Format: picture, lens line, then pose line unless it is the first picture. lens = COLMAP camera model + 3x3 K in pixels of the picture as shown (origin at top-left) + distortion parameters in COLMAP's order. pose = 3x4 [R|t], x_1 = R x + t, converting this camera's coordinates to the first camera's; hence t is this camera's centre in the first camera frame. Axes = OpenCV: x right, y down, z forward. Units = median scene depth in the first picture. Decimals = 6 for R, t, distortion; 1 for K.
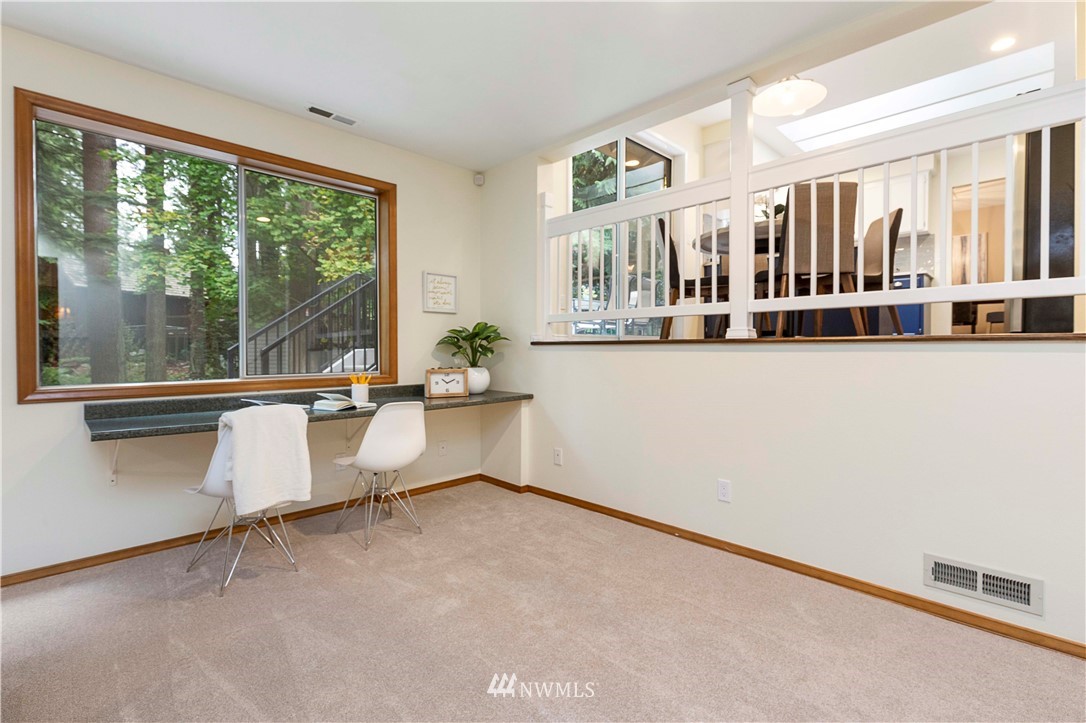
lens RADIAL K [[492.0, 0, 543.0], [0, 492.0, 361.5], [0, 0, 1]] dist [-0.000157, -0.000189]
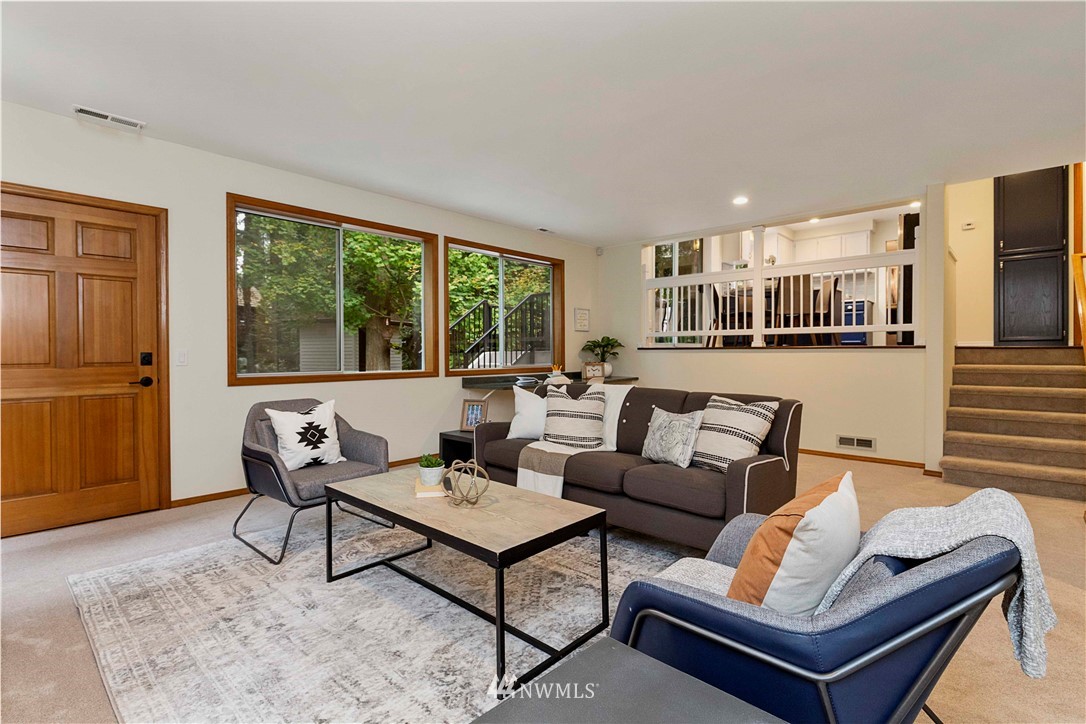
lens RADIAL K [[520.3, 0, 533.1], [0, 520.3, 361.0], [0, 0, 1]] dist [-0.001573, 0.000028]
pose [[0.999584, -0.001658, 0.028798, -0.560483], [0.001868, 0.999972, -0.007266, 0.025433], [-0.028785, 0.007317, 0.999559, -1.073224]]
